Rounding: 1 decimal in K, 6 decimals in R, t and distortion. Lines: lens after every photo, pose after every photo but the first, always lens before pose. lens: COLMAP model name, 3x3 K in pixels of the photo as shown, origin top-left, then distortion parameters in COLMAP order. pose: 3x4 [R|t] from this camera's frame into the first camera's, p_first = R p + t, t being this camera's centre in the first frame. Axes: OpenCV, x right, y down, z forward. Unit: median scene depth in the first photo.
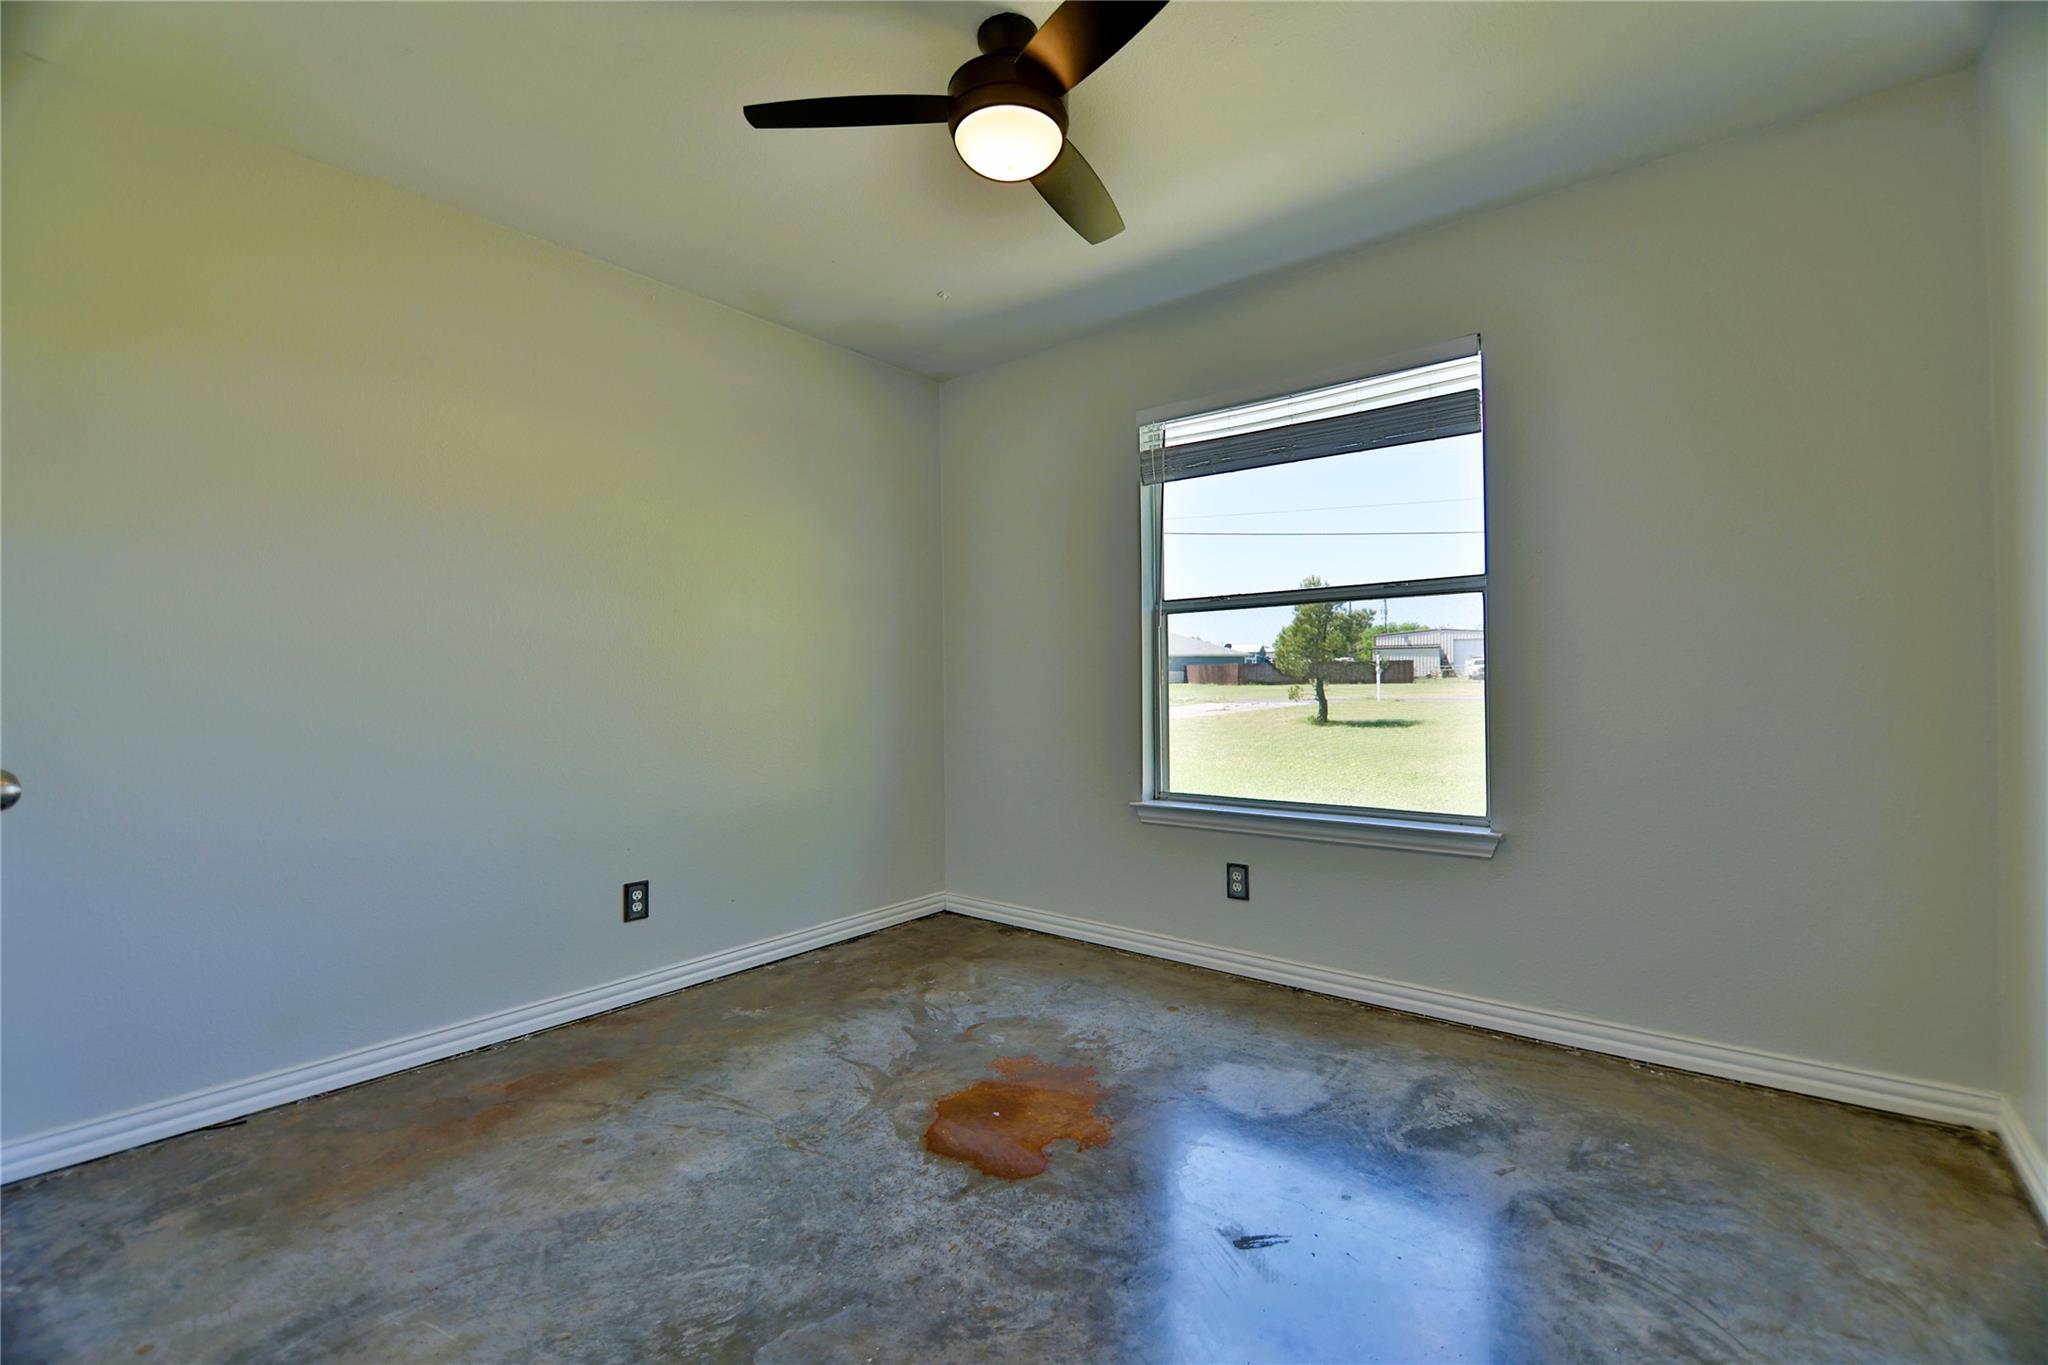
lens RADIAL K [[872.6, 0, 1025.1], [0, 872.6, 678.3], [0, 0, 1]] dist [-0.002737, -0.010568]
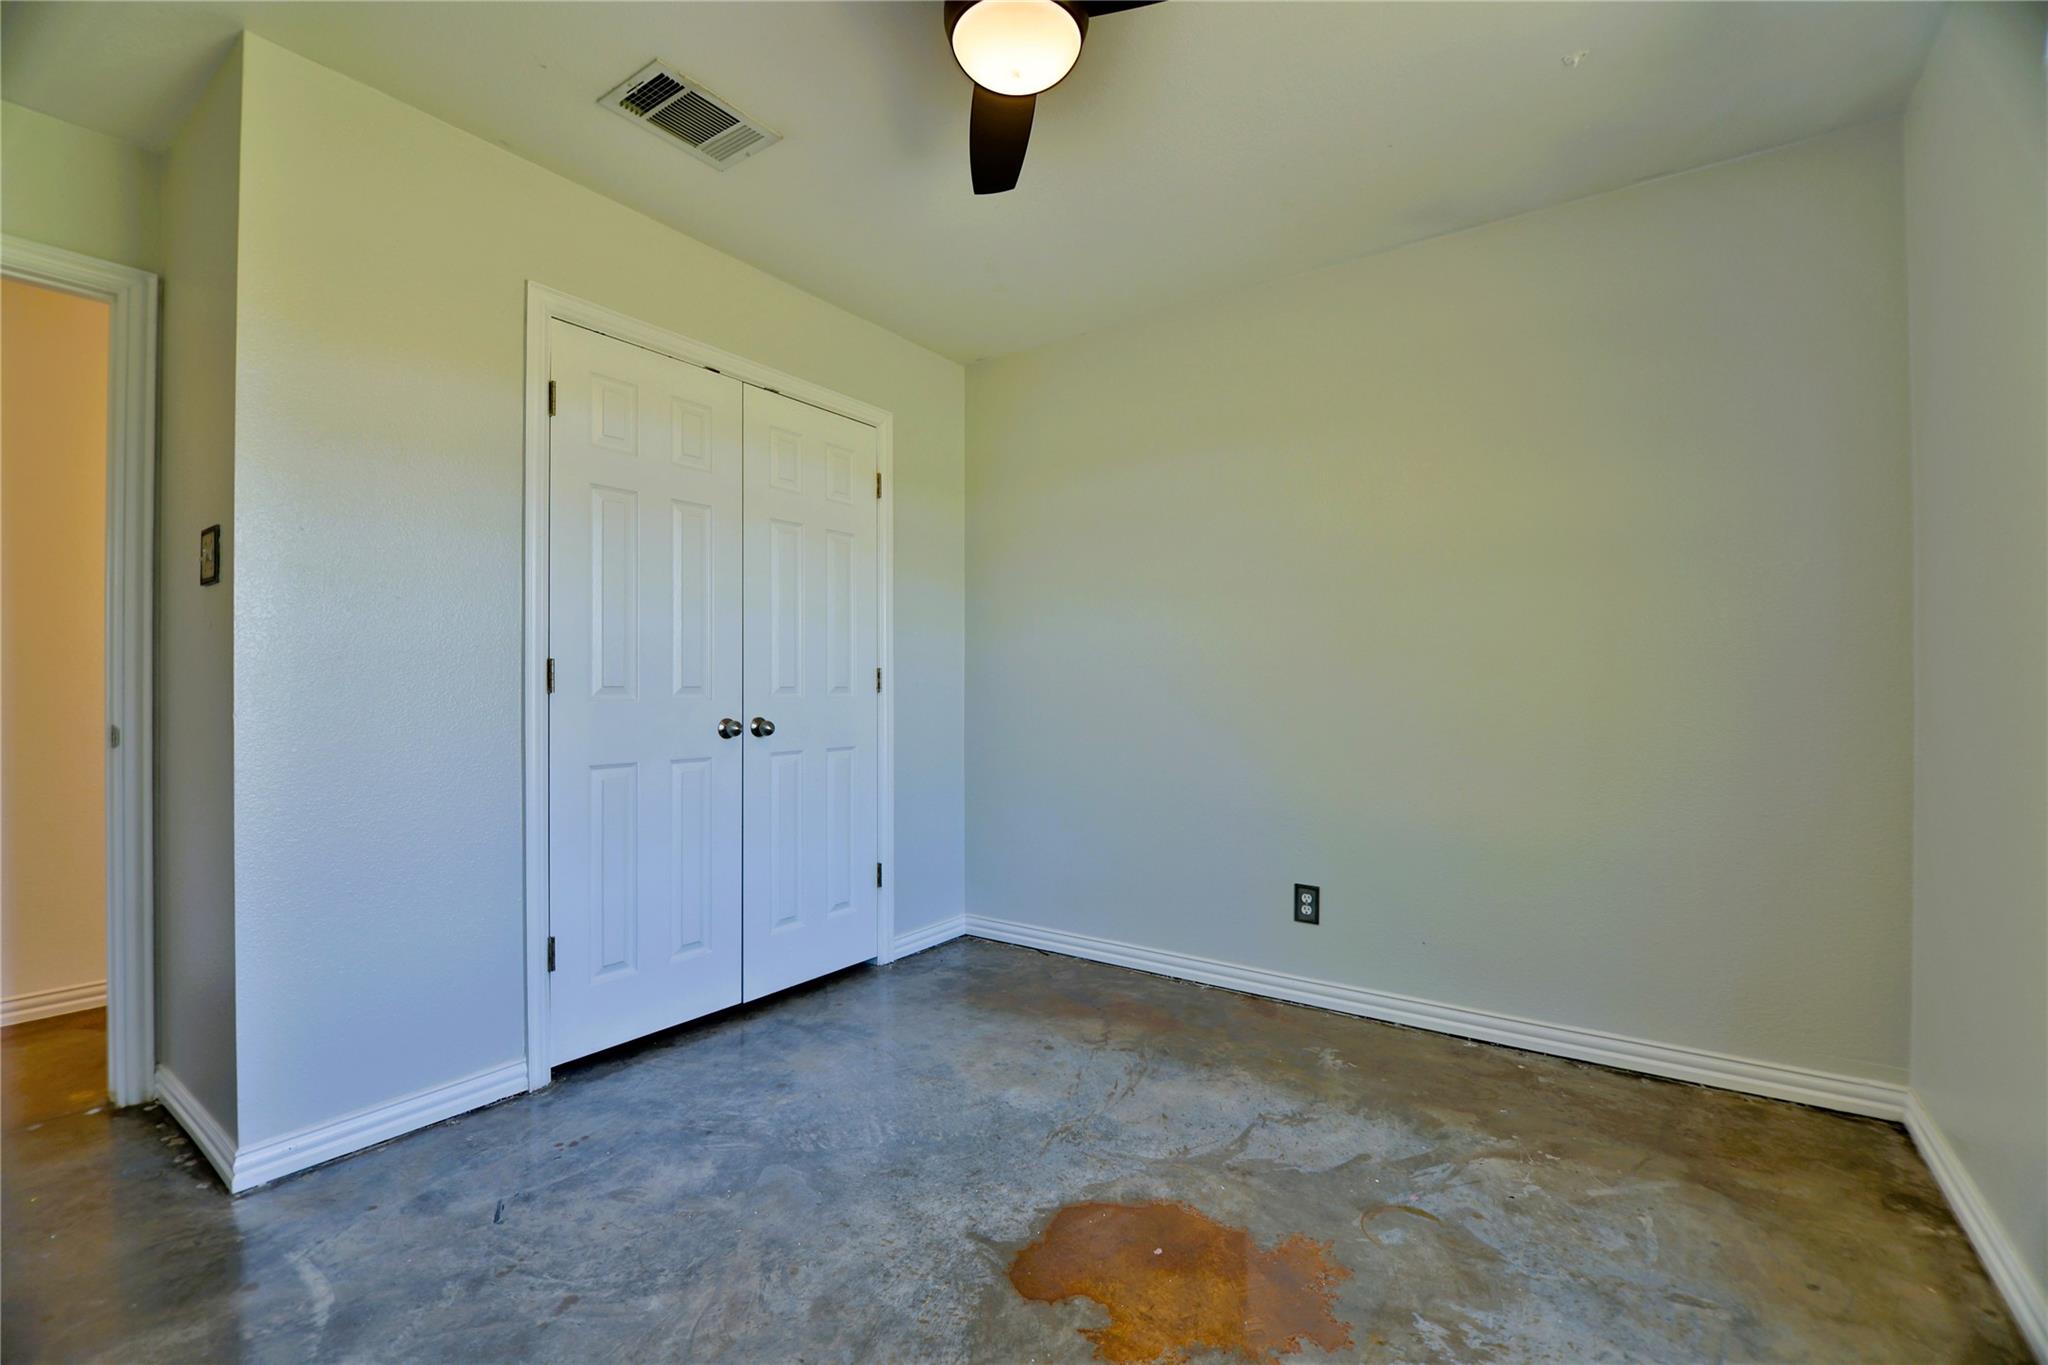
lens RADIAL K [[872.6, 0, 1025.1], [0, 872.6, 678.3], [0, 0, 1]] dist [-0.002737, -0.010568]
pose [[0.075631, 0.001471, -0.997135, 0.632475], [0.002045, 0.999997, 0.001630, -0.007159], [0.997134, -0.002162, 0.075628, 0.721127]]
